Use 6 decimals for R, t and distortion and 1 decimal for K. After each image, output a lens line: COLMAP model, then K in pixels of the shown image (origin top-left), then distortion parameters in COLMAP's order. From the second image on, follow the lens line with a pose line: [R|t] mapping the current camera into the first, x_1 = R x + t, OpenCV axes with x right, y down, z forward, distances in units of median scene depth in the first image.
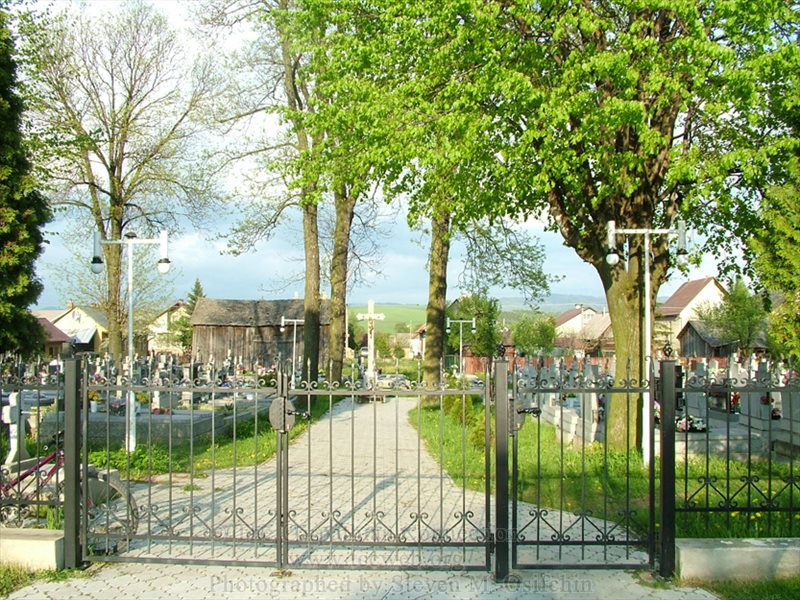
lens RADIAL K [[897.1, 0, 399.2], [0, 897.1, 300.9], [0, 0, 1]] dist [-0.102805, 0.000000]
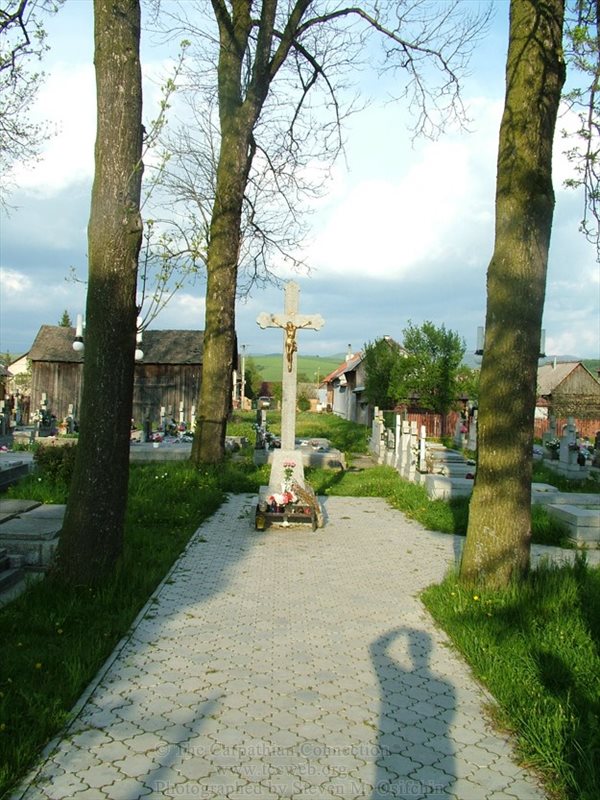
lens RADIAL K [[897.1, 0, 300.6], [0, 897.1, 399.6], [0, 0, 1]] dist [-0.102805, 0.000000]
pose [[0.999767, 0.021095, 0.004670, -0.021597], [-0.021314, 0.998349, 0.053331, 0.023507], [-0.003537, -0.053418, 0.998566, 0.437077]]
